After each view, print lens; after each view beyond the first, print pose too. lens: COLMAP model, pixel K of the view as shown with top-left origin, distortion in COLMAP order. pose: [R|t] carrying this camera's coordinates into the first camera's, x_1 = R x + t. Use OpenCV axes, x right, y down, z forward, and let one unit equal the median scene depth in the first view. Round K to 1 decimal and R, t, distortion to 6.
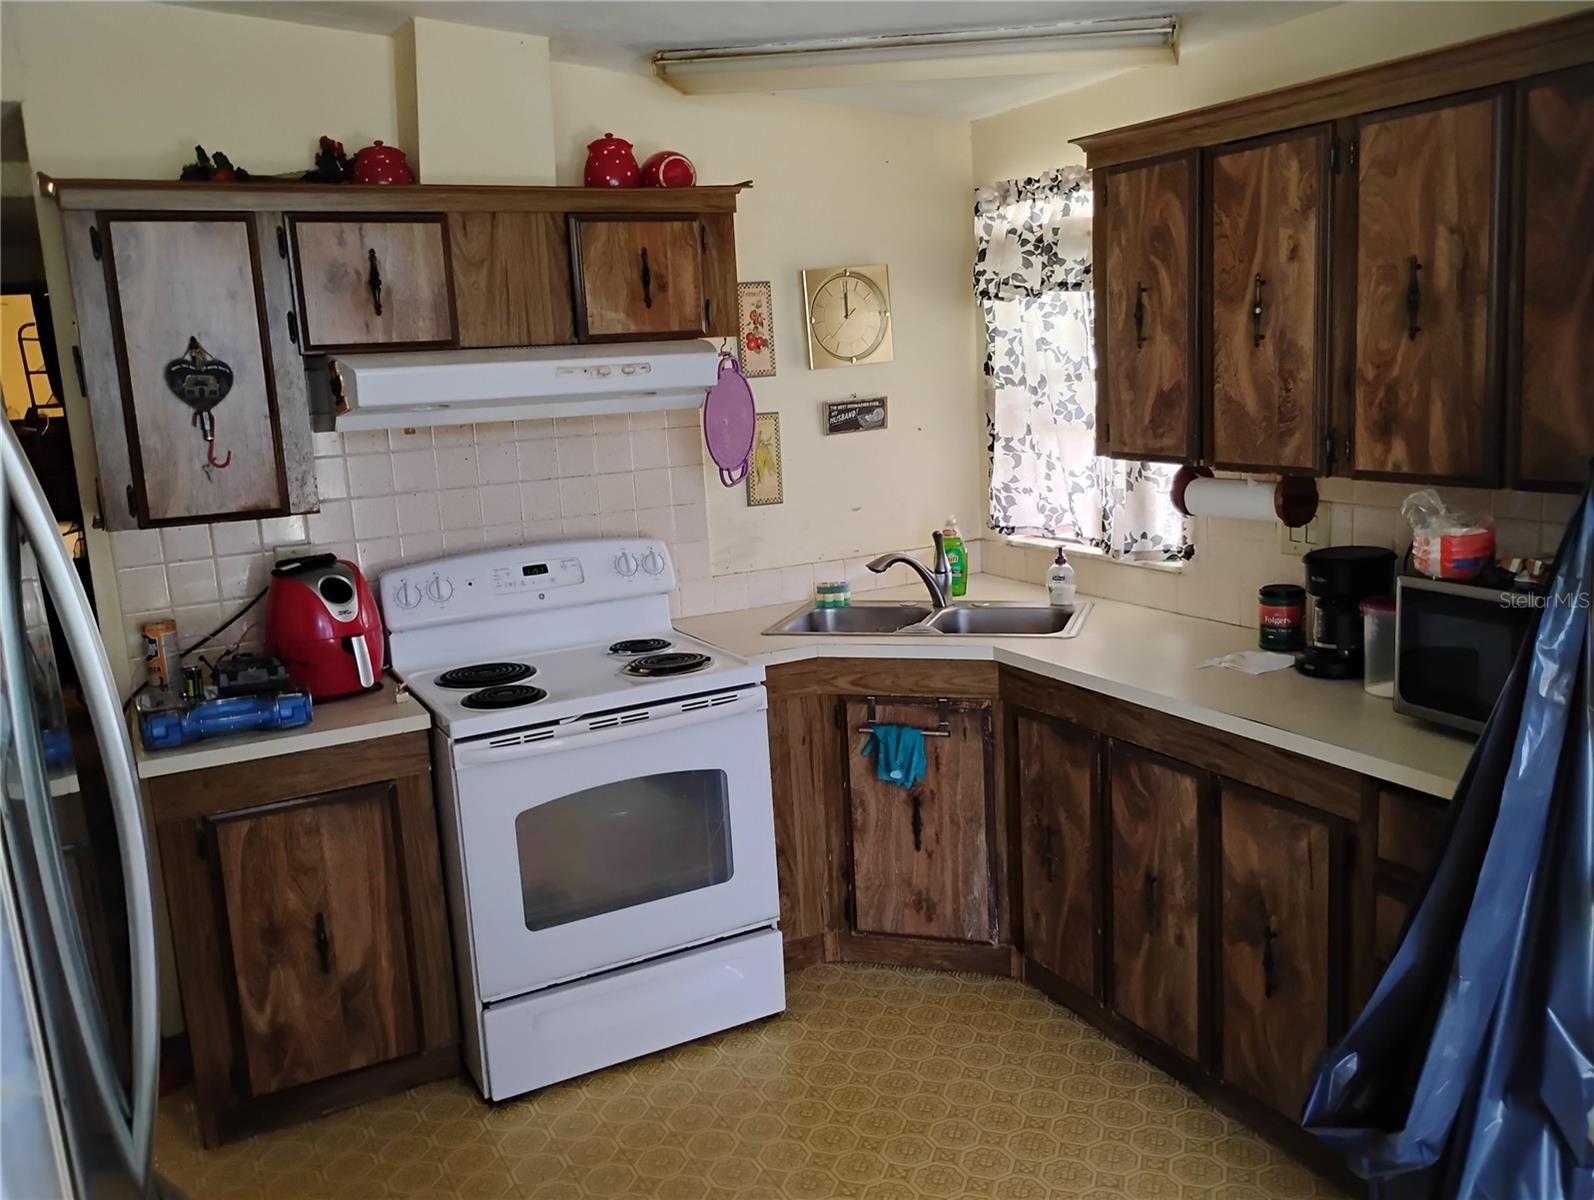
lens RADIAL K [[1336.3, 0, 797.0], [0, 1336.3, 600.0], [0, 0, 1]] dist [0.049630, -0.010726]
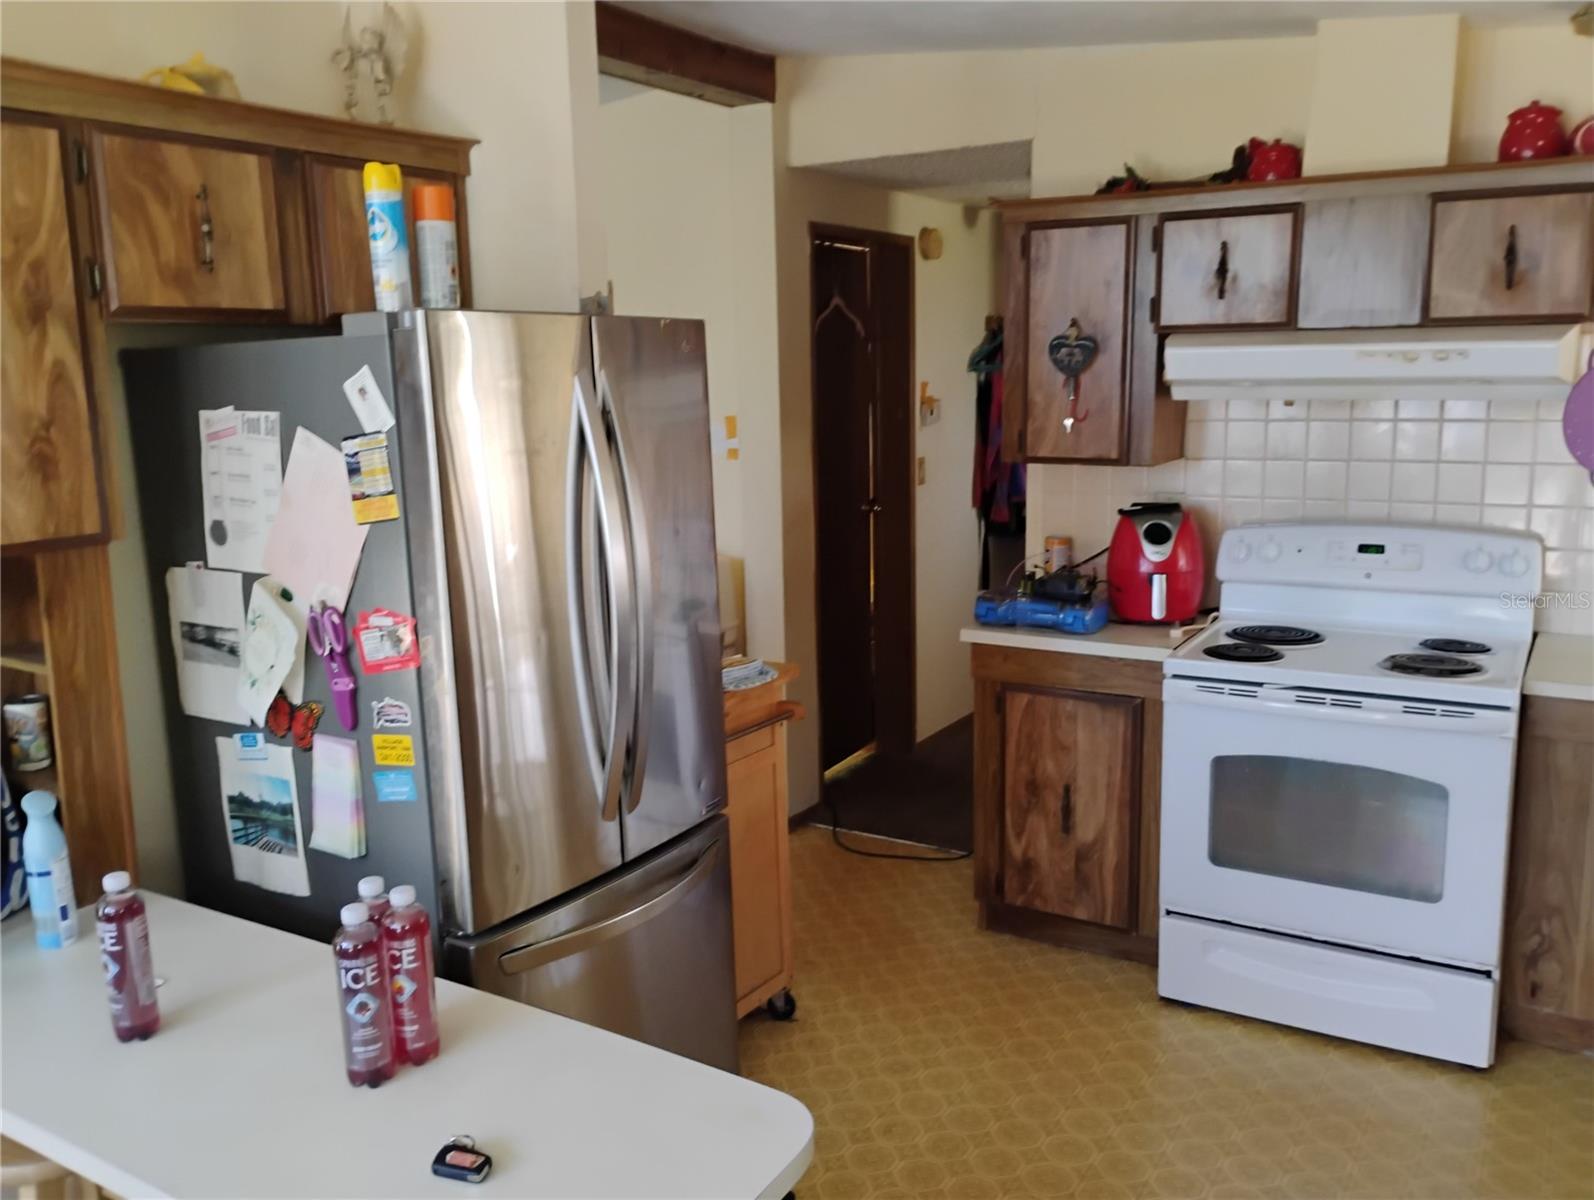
lens RADIAL K [[1336.3, 0, 797.0], [0, 1336.3, 600.0], [0, 0, 1]] dist [0.049630, -0.010726]
pose [[0.535267, 0.198131, -0.821117, 0.483494], [-0.166544, 0.977774, 0.127365, -0.049177], [0.828101, 0.068578, 0.556368, 0.090390]]
